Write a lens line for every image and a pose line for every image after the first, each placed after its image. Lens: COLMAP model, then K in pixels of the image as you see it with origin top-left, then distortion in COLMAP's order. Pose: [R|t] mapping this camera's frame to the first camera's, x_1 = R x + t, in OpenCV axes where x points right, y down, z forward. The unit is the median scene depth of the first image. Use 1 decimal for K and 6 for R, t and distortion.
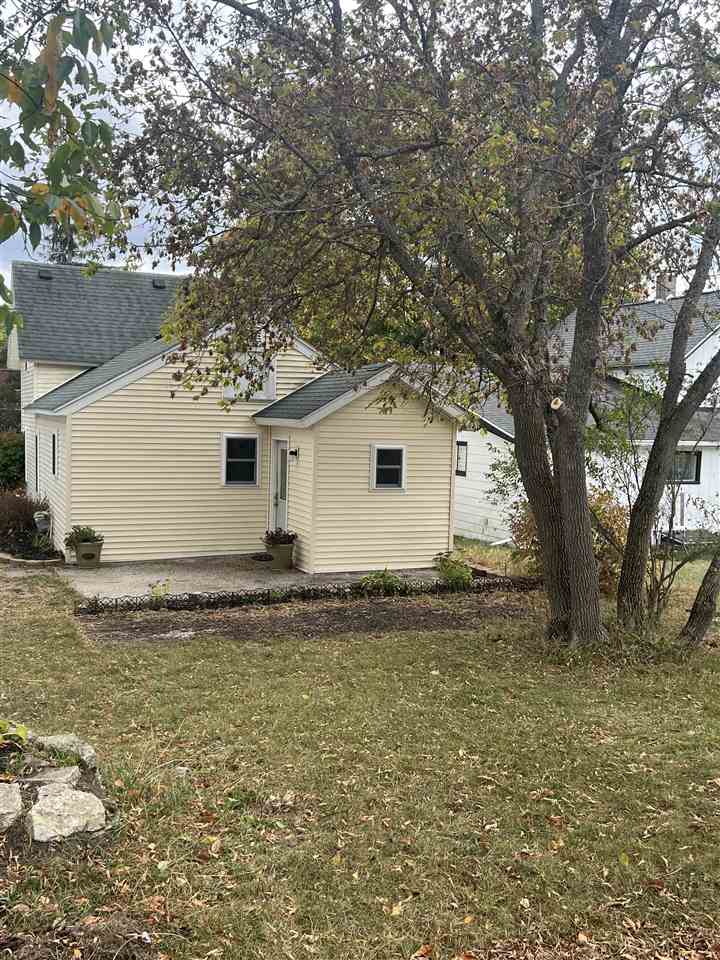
lens RADIAL K [[968.0, 0, 359.8], [0, 968.0, 477.3], [0, 0, 1]] dist [0.018788, 0.000000]
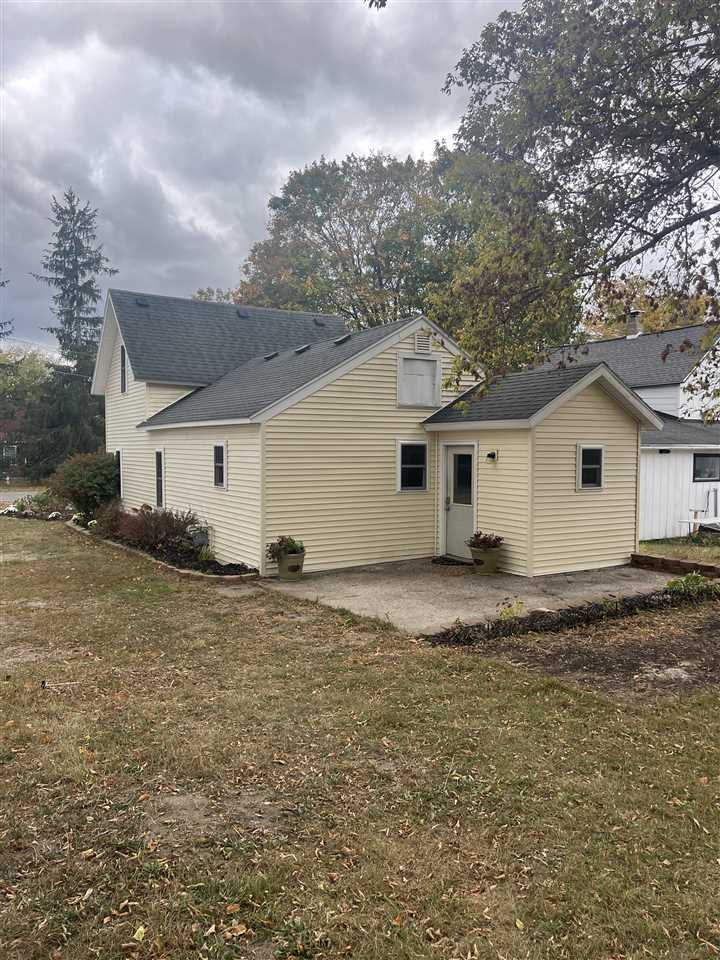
lens RADIAL K [[721.4, 0, 360.0], [0, 721.4, 482.2], [0, 0, 1]] dist [0.057920, -0.052917]
pose [[0.990690, -0.028959, 0.133019, -0.281350], [0.030892, 0.999445, -0.012490, 0.006719], [-0.132584, 0.016483, 0.991035, 0.260726]]
